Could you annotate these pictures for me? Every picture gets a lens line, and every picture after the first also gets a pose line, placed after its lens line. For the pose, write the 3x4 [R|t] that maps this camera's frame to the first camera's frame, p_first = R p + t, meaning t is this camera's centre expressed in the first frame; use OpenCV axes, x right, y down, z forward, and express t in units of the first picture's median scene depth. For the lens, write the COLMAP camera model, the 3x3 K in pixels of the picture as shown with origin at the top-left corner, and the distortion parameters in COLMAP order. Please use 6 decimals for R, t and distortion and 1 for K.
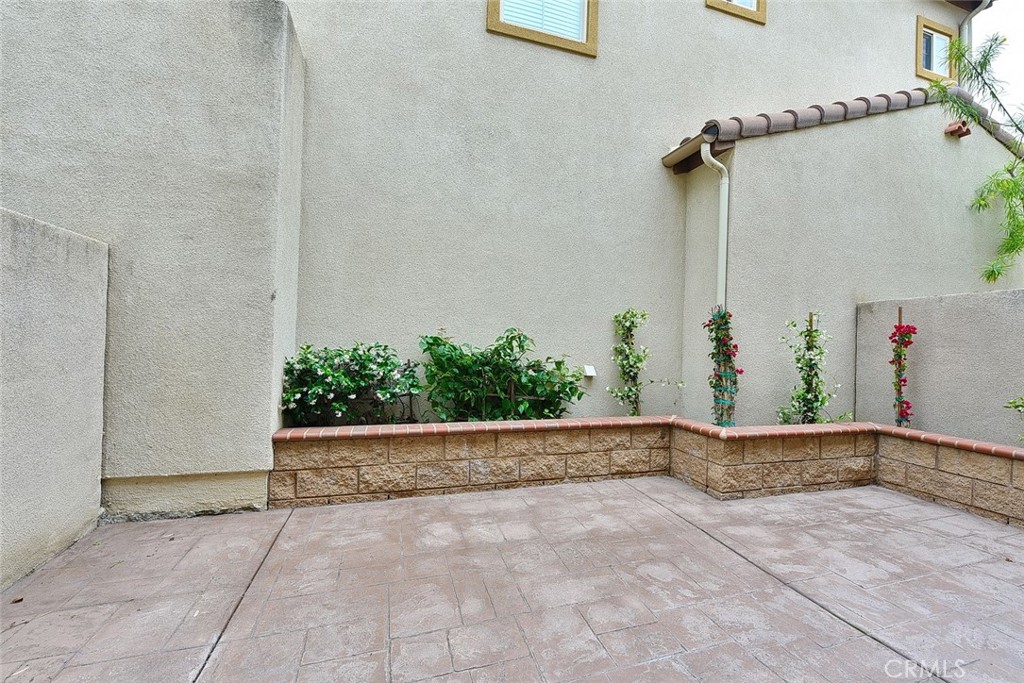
lens RADIAL K [[408.3, 0, 512.0], [0, 408.3, 341.5], [0, 0, 1]] dist [-0.001954, -0.000229]
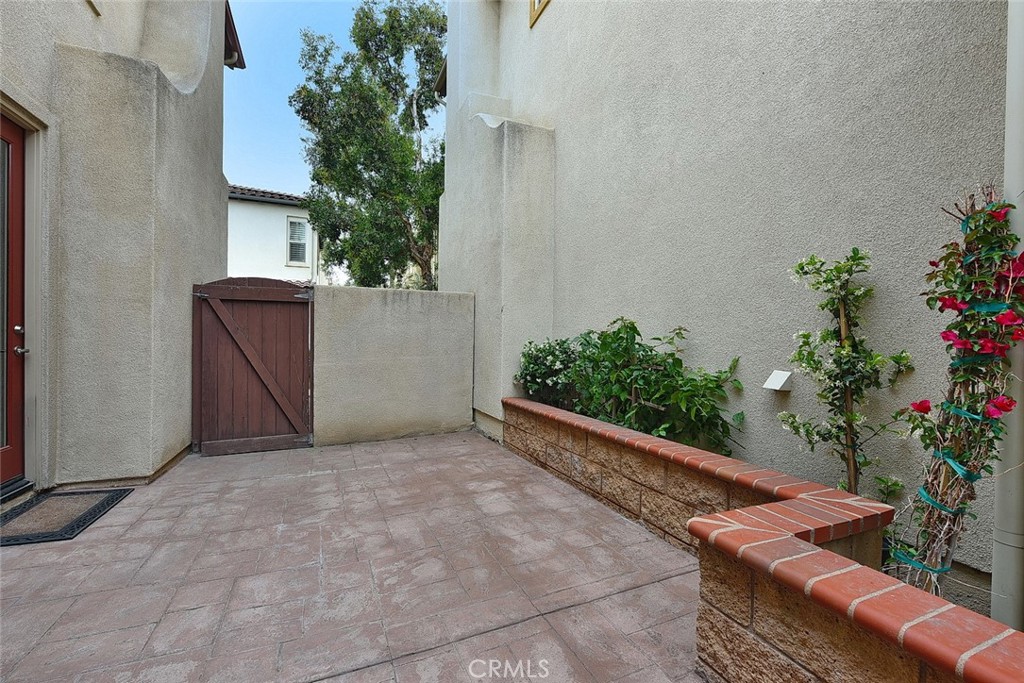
lens RADIAL K [[441.6, 0, 512.0], [0, 441.6, 341.5], [0, 0, 1]] dist [-0.002086, -0.000107]
pose [[0.110574, -0.021716, -0.993631, 1.001131], [-0.000770, 0.999759, -0.021935, 0.043179], [0.993868, 0.003191, 0.110531, 0.766969]]
